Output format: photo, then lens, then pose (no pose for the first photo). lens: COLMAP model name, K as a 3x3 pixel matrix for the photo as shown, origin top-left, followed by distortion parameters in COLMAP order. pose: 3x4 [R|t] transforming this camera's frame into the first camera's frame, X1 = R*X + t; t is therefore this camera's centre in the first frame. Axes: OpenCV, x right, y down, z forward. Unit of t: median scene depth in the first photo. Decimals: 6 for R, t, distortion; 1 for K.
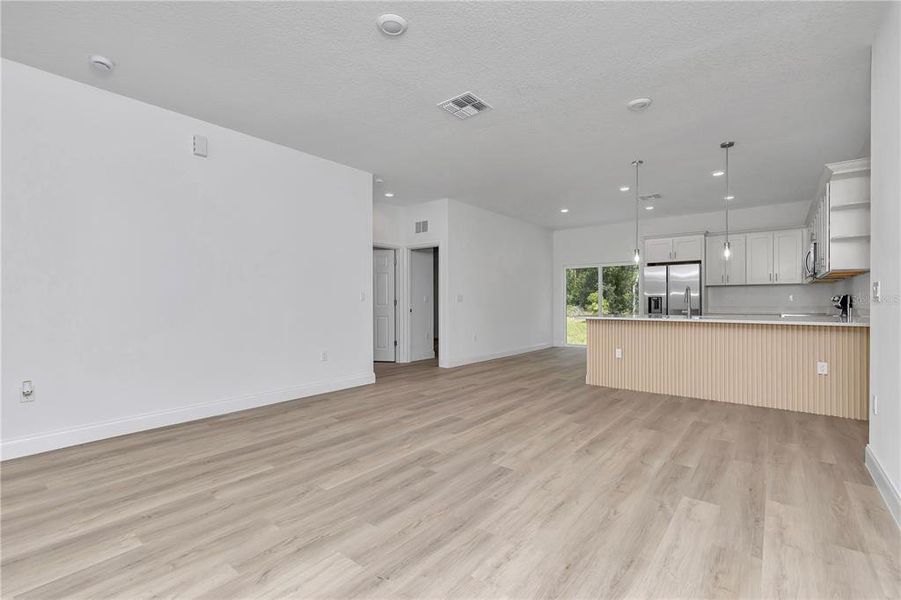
lens RADIAL K [[400.7, 0, 450.5], [0, 400.7, 300.0], [0, 0, 1]] dist [0.001056, -0.000030]
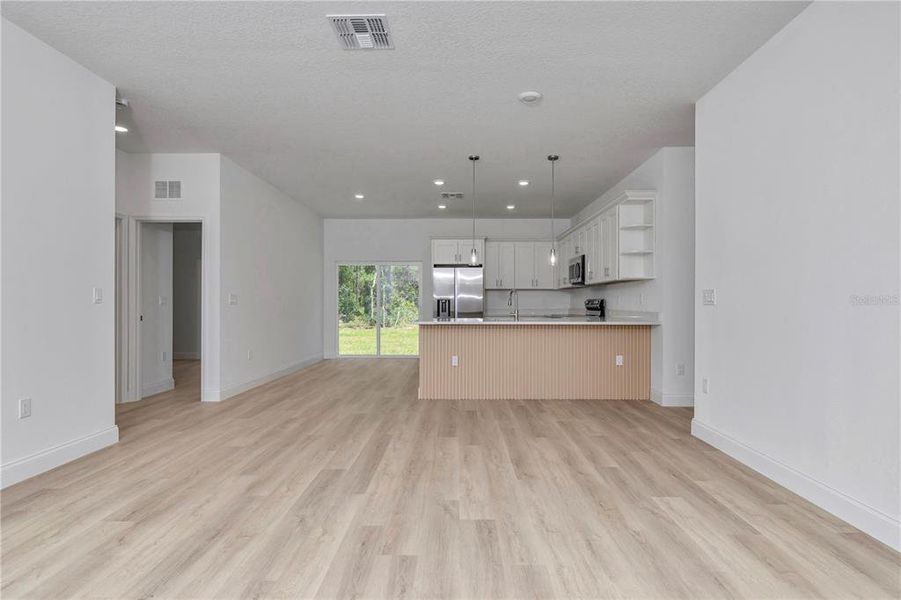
lens RADIAL K [[460.3, 0, 450.5], [0, 460.3, 300.0], [0, 0, 1]] dist [0.000543, 0.000045]
pose [[0.785951, 0.006988, 0.618250, -0.290721], [-0.003917, 0.999972, -0.006323, 0.000643], [-0.618277, 0.002548, 0.785956, 0.214646]]
